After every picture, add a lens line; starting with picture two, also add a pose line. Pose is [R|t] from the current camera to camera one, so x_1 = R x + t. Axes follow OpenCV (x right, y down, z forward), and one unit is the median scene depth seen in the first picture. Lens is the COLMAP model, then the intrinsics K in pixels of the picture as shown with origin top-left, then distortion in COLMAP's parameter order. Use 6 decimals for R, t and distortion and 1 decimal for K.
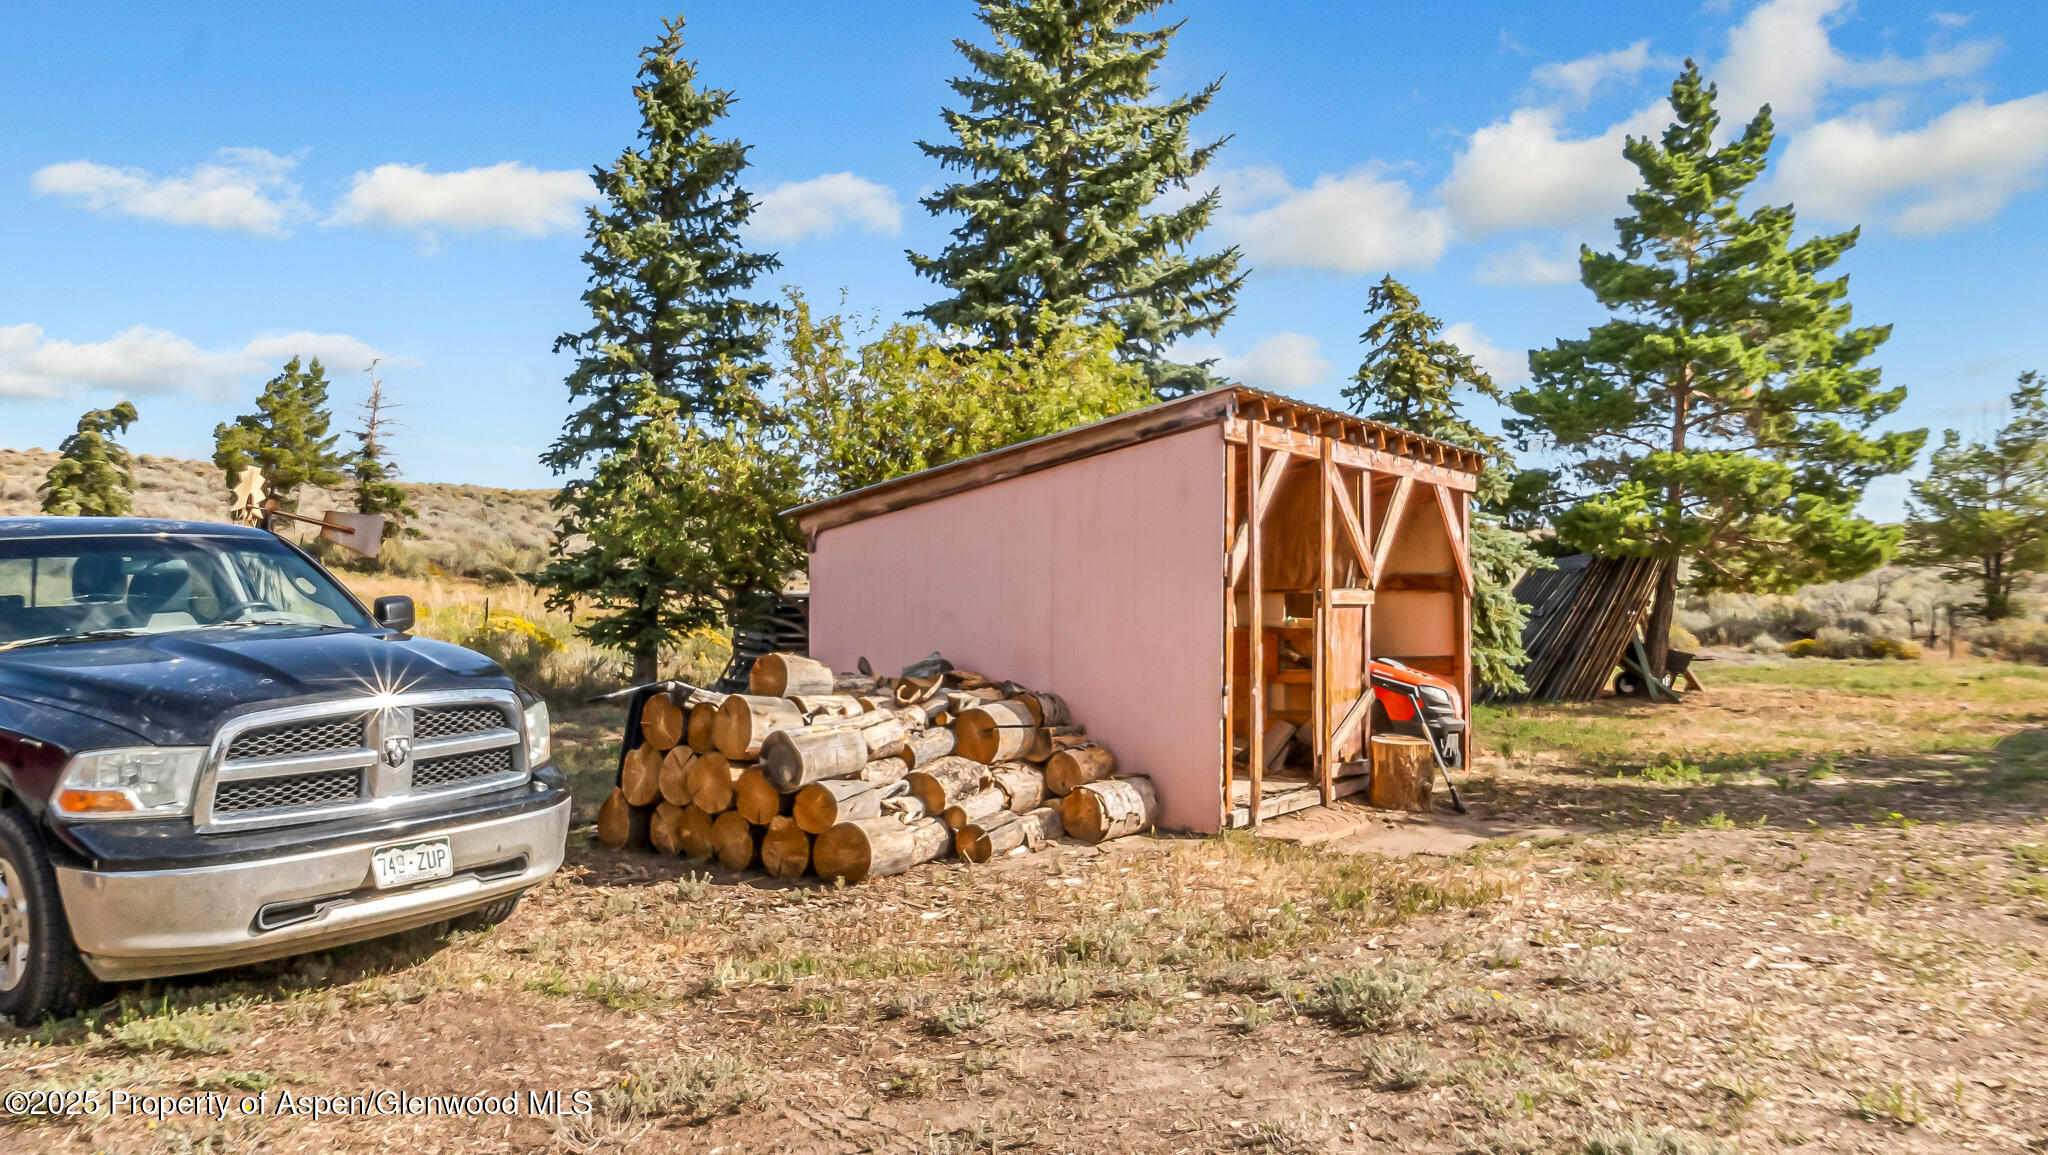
lens RADIAL K [[1685.1, 0, 1021.9], [0, 1685.1, 580.3], [0, 0, 1]] dist [-0.012812, 0.011820]
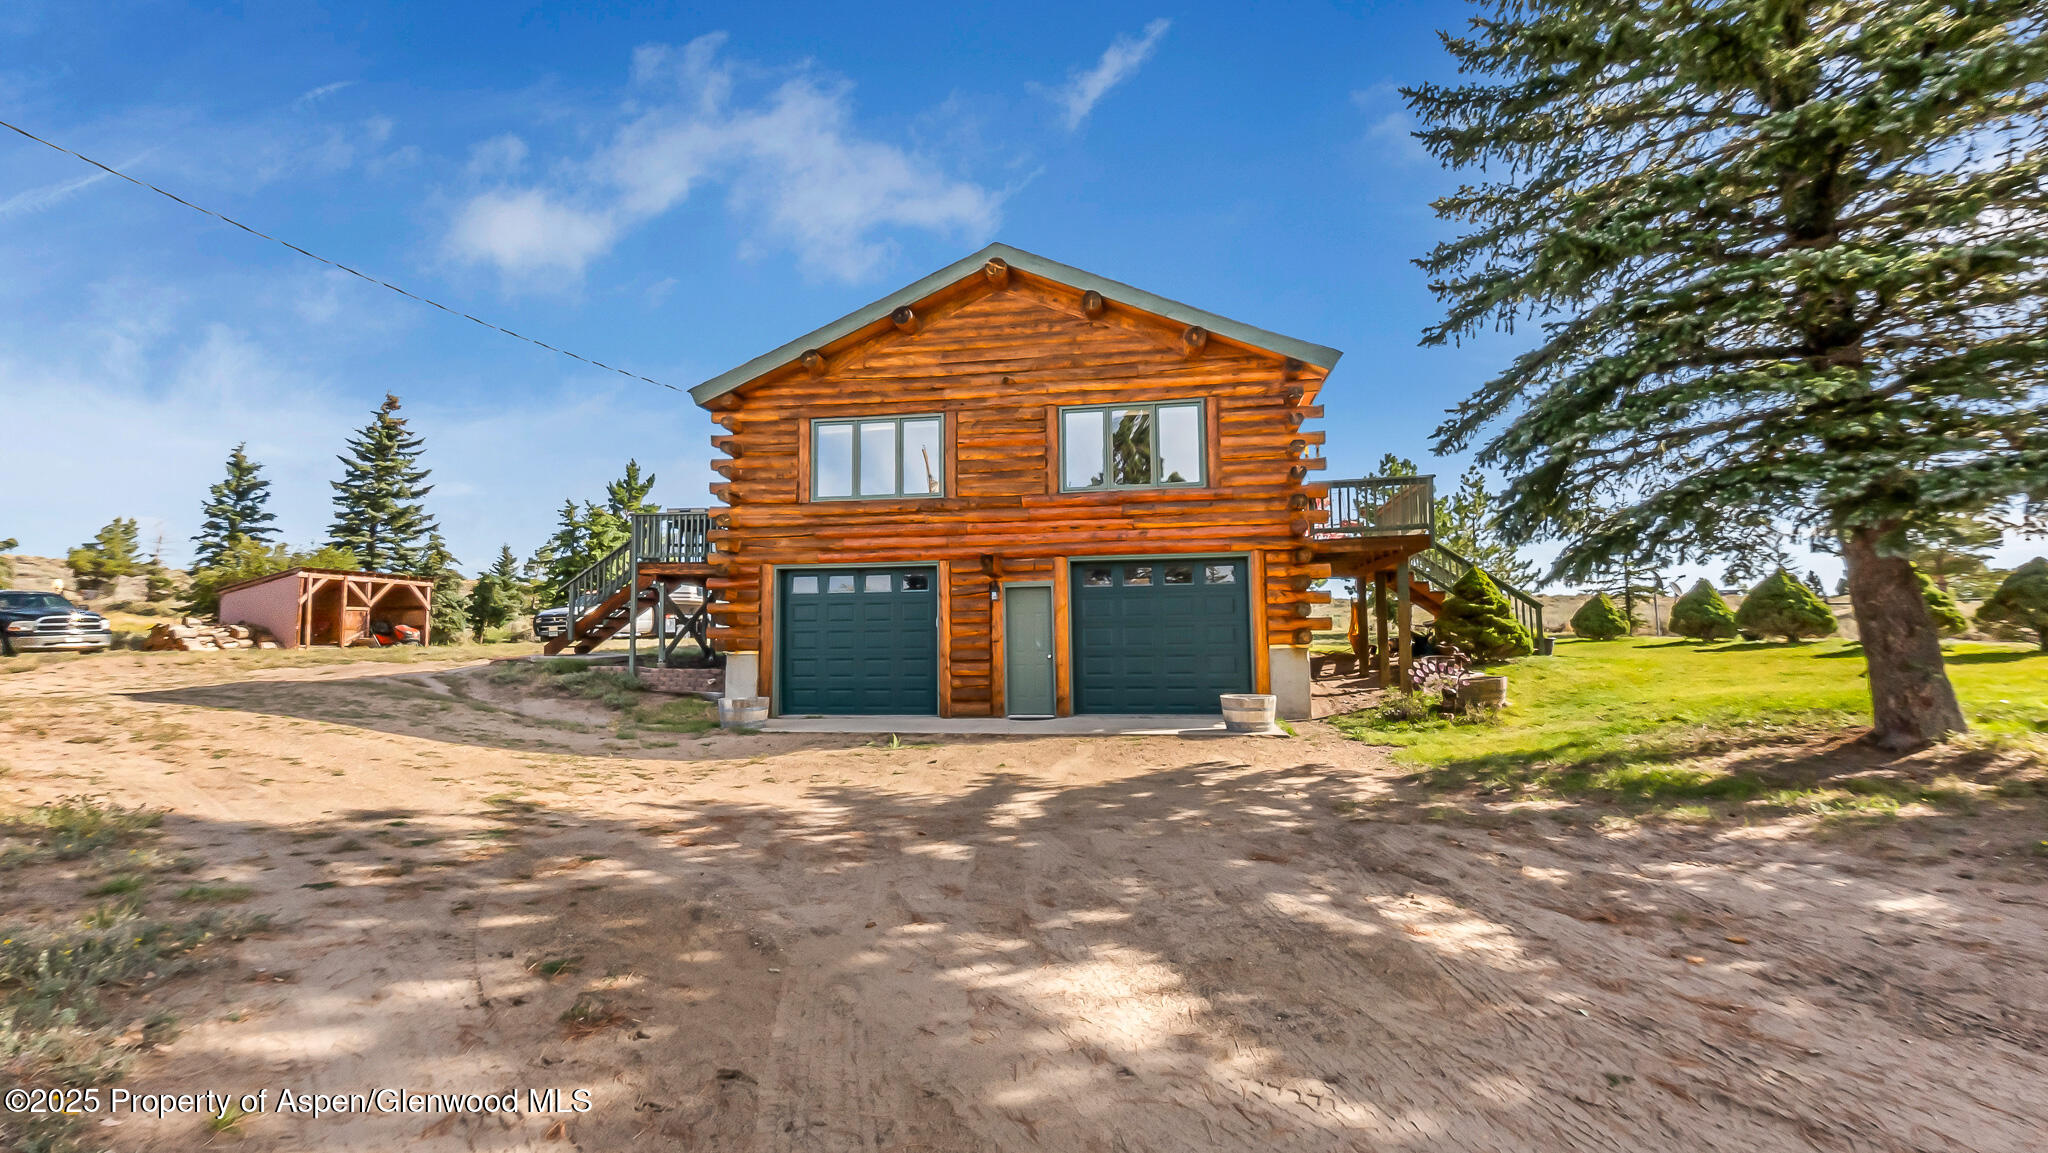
lens RADIAL K [[933.7, 0, 1025.9], [0, 933.7, 576.9], [0, 0, 1]] dist [0.002195, -0.000126]
pose [[0.942506, 0.015160, 0.333846, 0.634966], [0.004958, 0.998226, -0.059327, 0.049685], [-0.334153, 0.057571, 0.940759, -1.227907]]
